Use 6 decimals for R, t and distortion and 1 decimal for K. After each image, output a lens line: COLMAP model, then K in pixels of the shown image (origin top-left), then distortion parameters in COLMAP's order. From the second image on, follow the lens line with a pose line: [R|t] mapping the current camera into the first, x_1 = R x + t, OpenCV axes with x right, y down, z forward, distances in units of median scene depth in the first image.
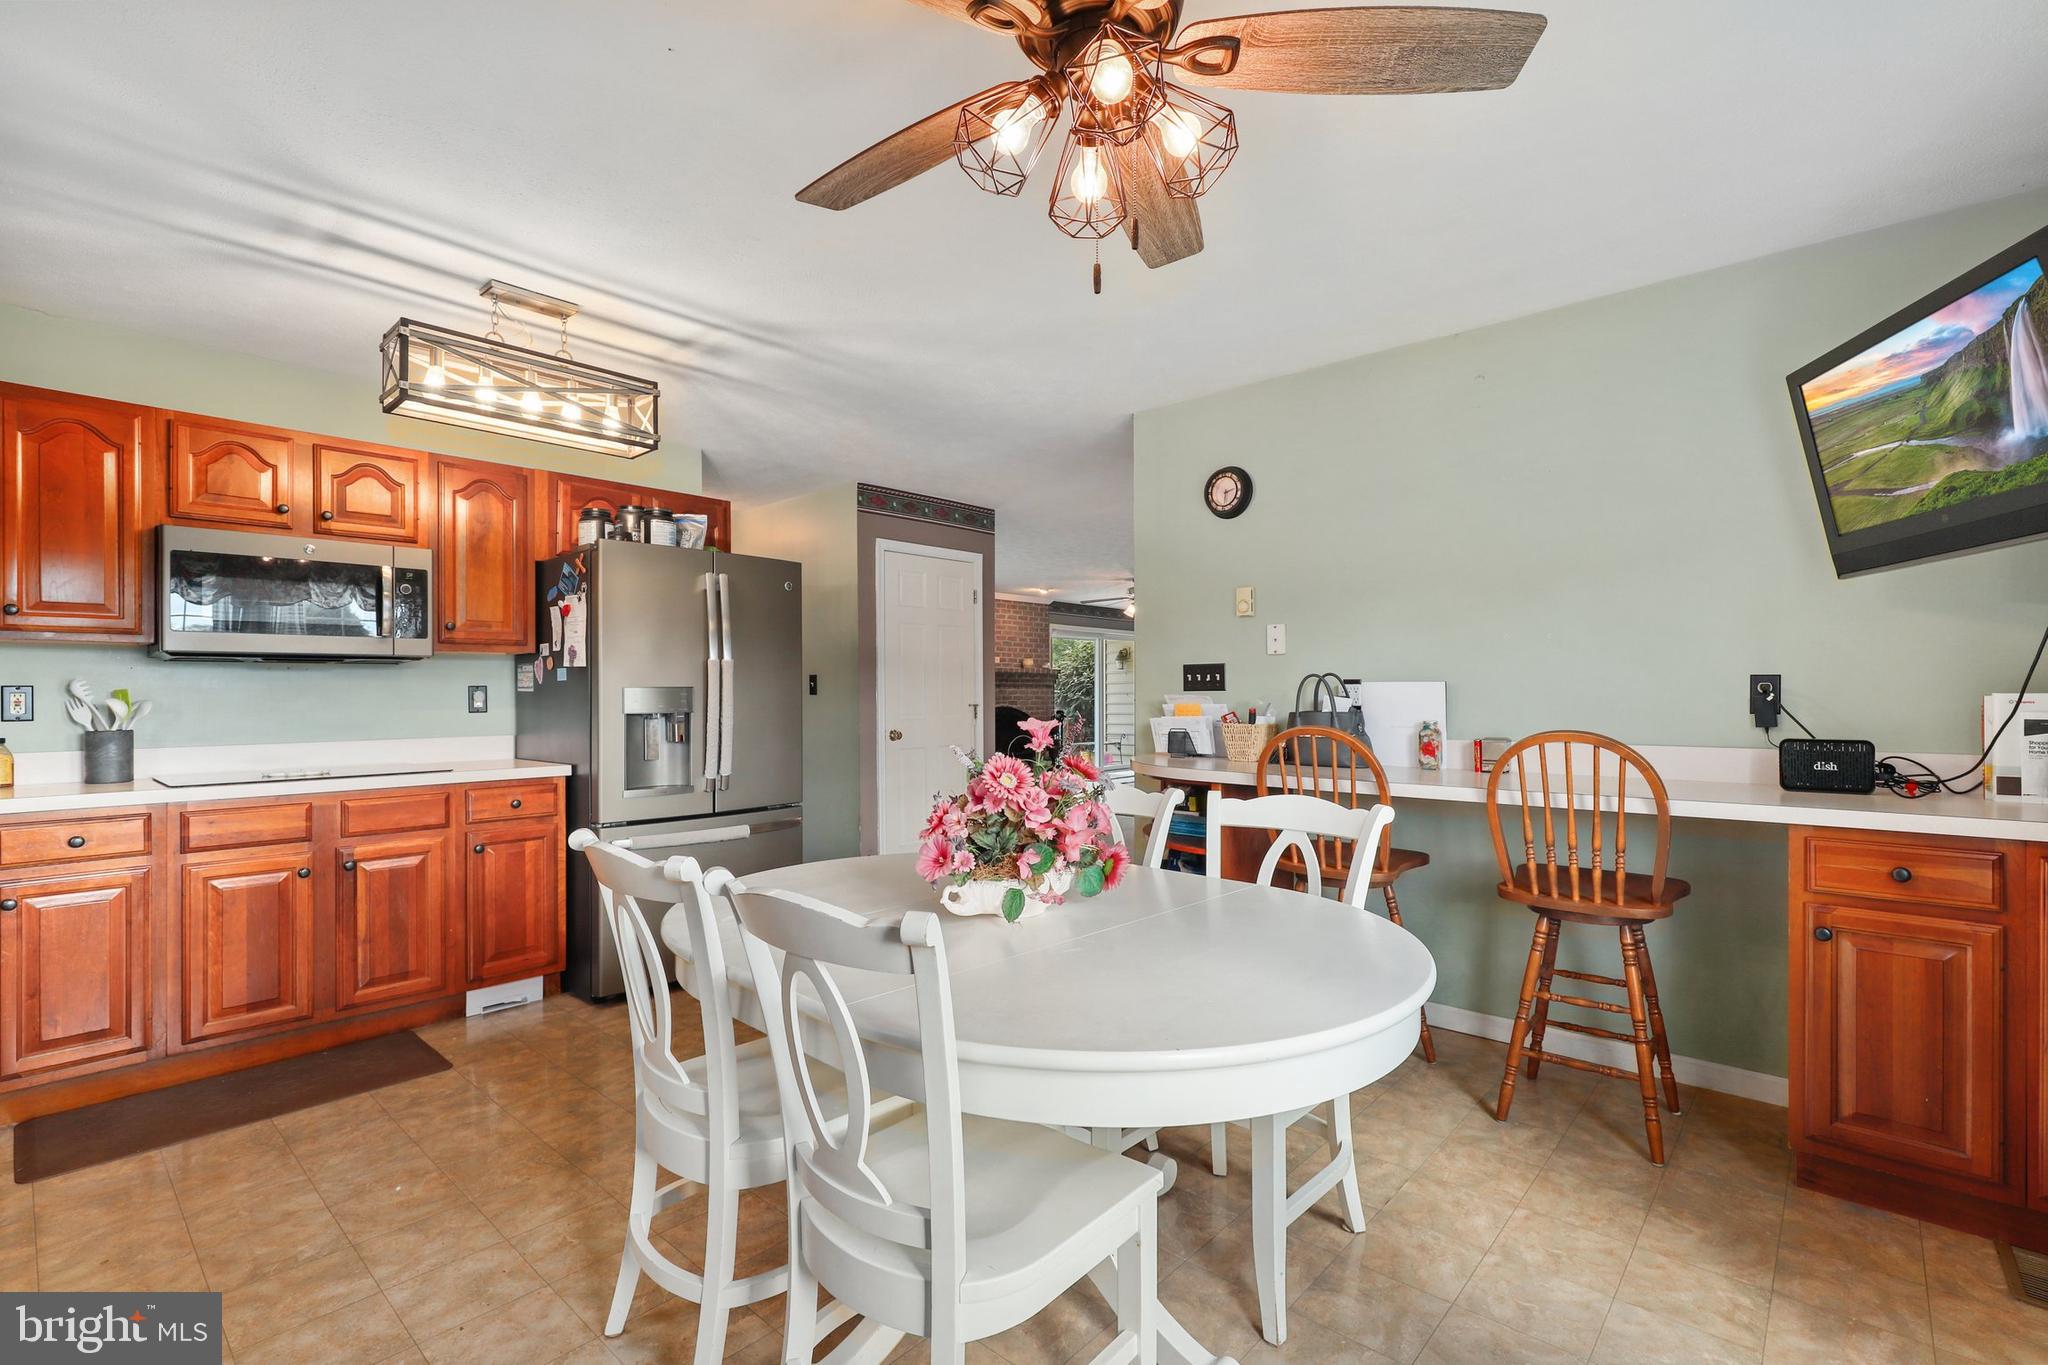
lens RADIAL K [[920.8, 0, 1029.9], [0, 920.8, 688.2], [0, 0, 1]] dist [0.000292, -0.000200]
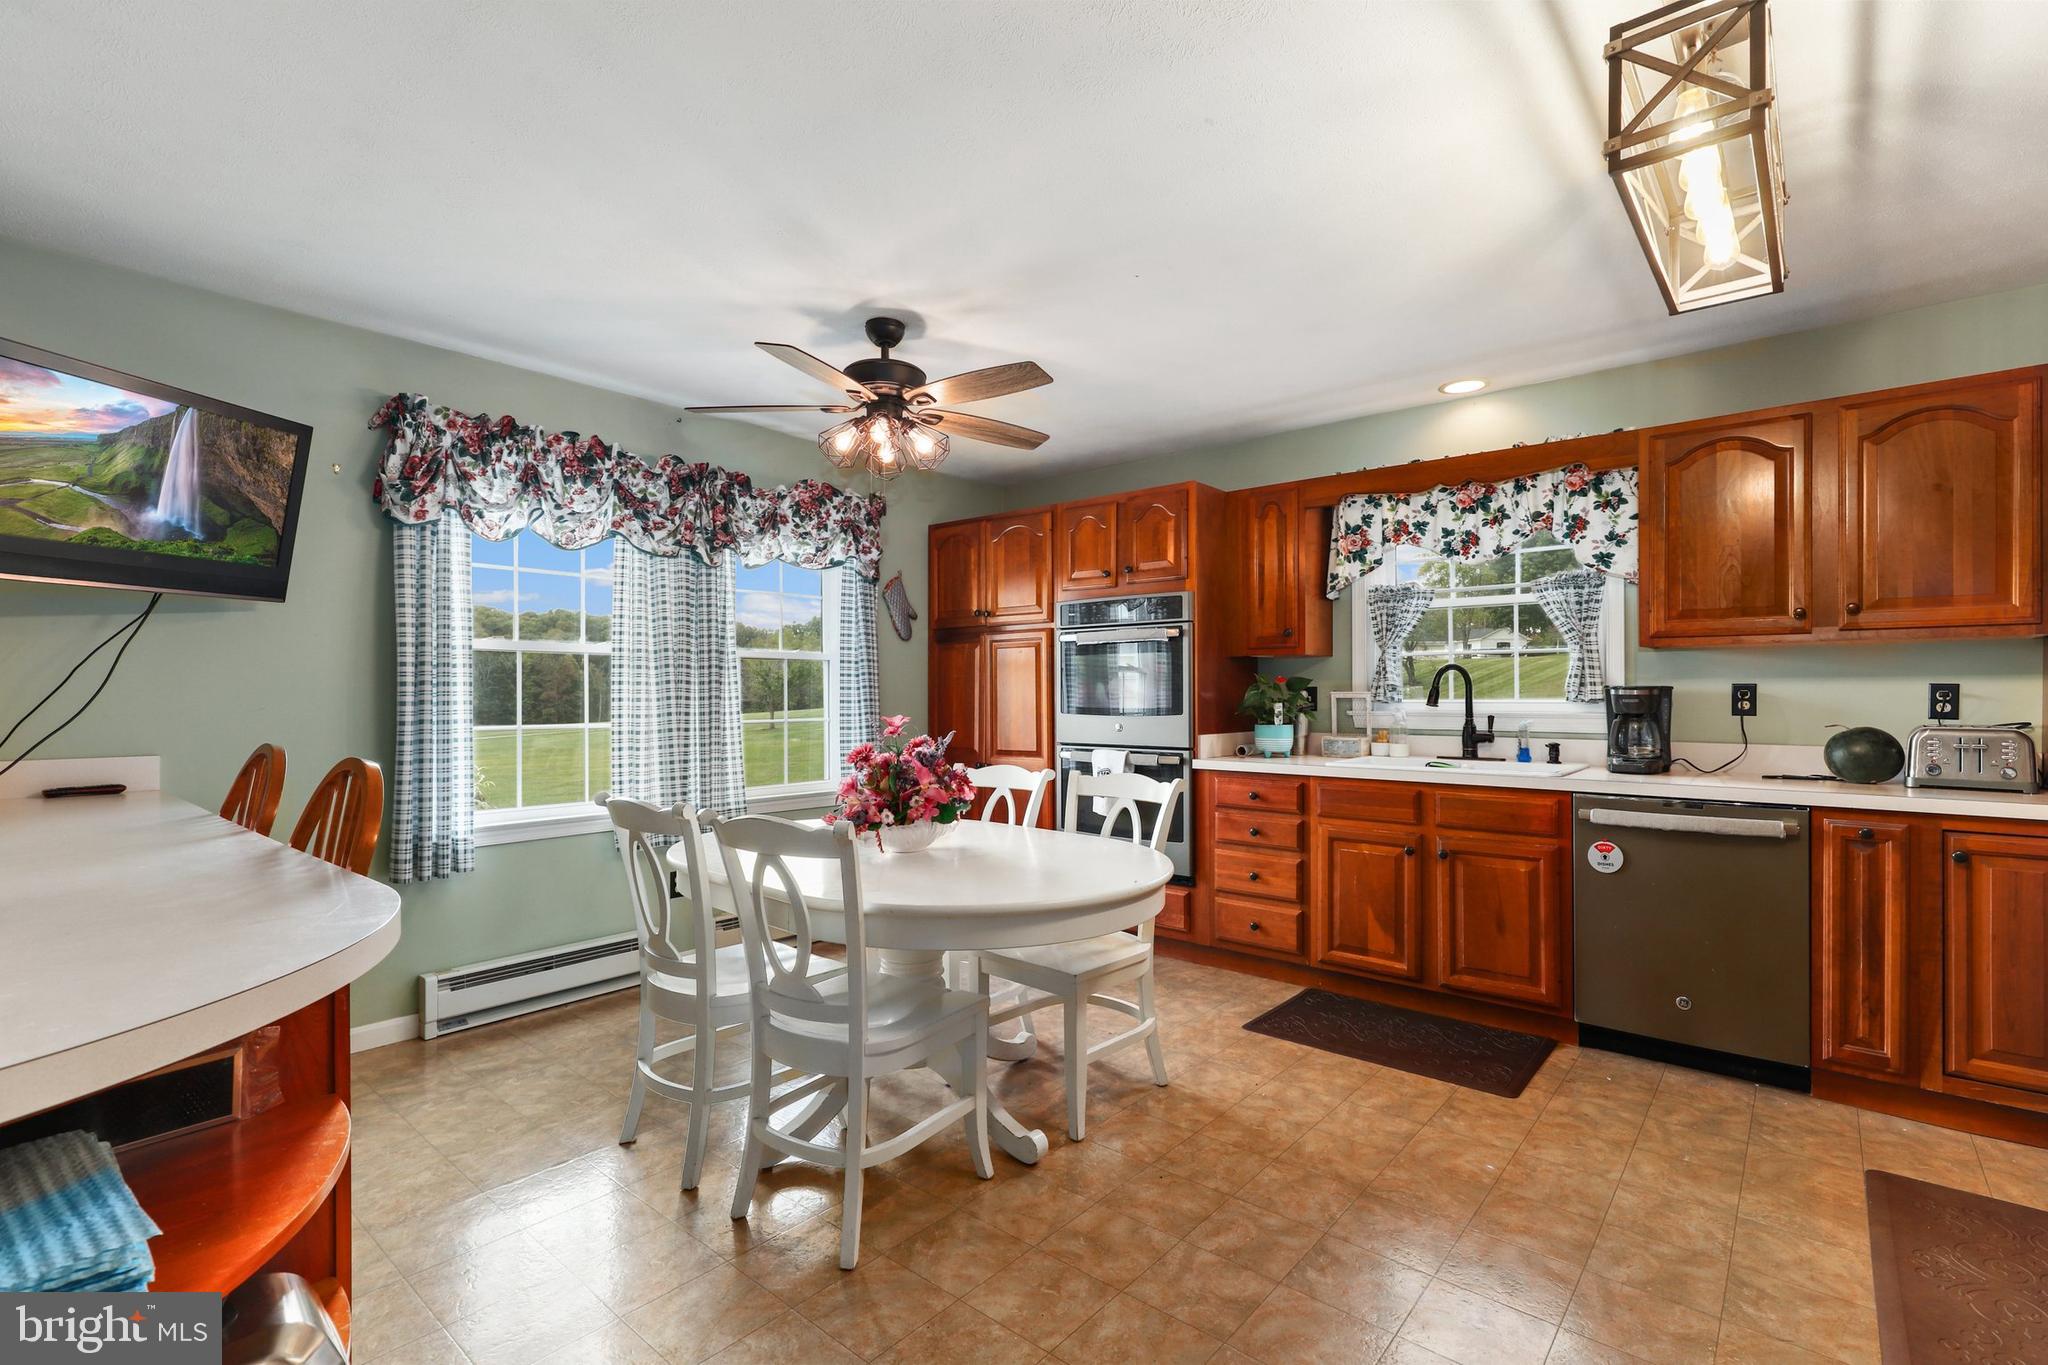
lens RADIAL K [[920.8, 0, 1029.9], [0, 920.8, 688.2], [0, 0, 1]] dist [0.000292, -0.000200]
pose [[-0.999570, 0.006881, -0.028494, -0.088820], [0.007082, 0.999951, -0.006944, -0.000819], [0.028445, -0.007143, -0.999570, 1.364590]]
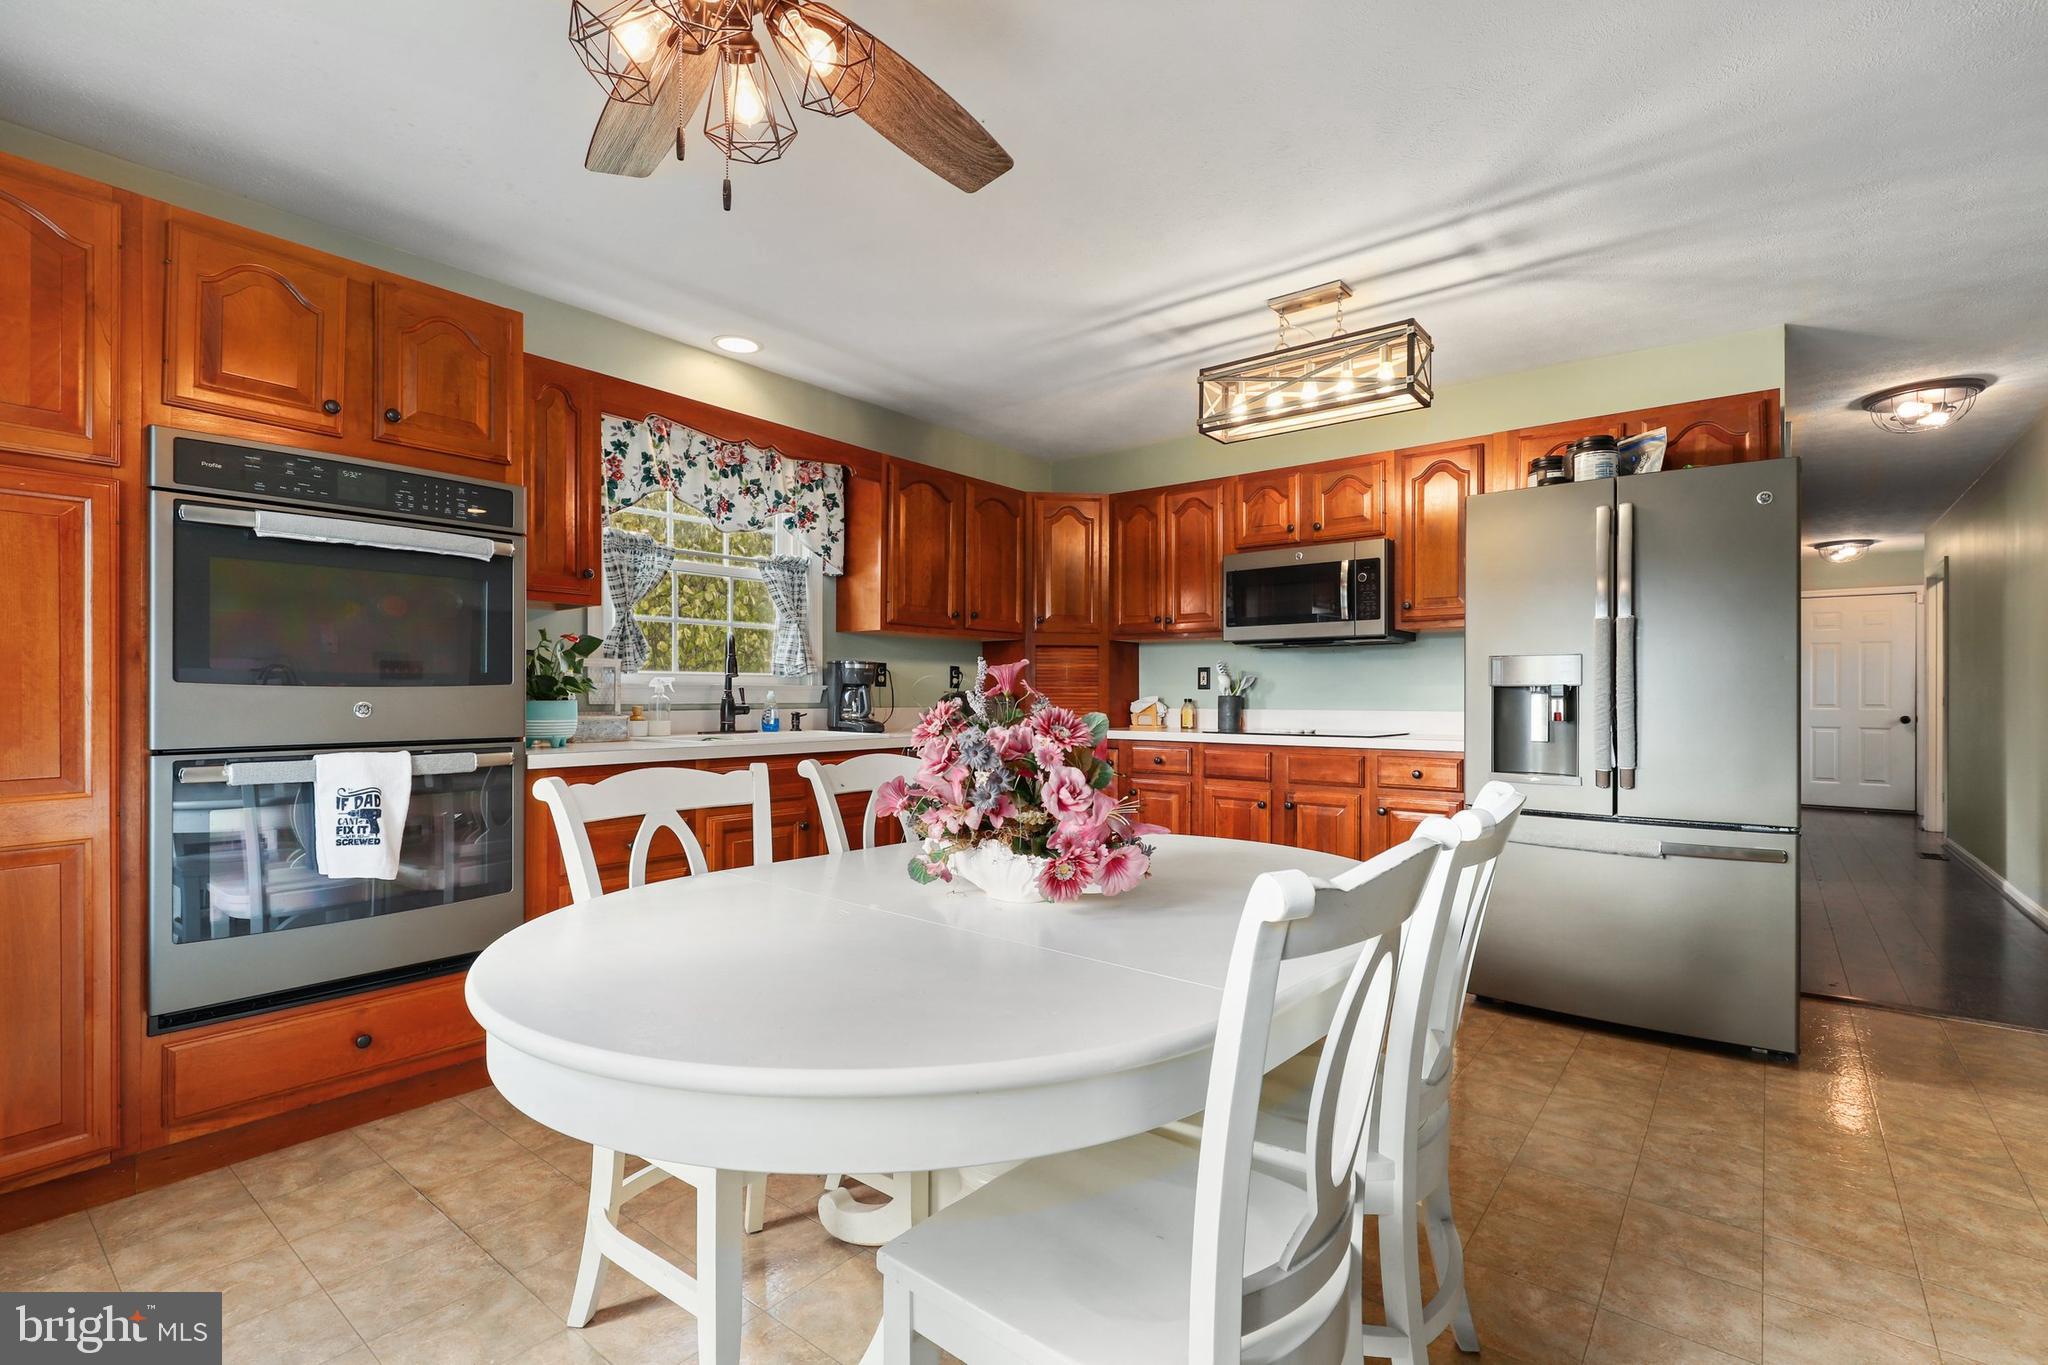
lens RADIAL K [[922.3, 0, 1036.5], [0, 922.3, 693.9], [0, 0, 1]] dist [-0.000550, -0.000483]
pose [[0.066839, 0.002997, -0.997759, 0.452862], [0.002309, 0.999992, 0.003158, 0.034011], [0.997761, -0.002515, 0.066832, 0.533047]]
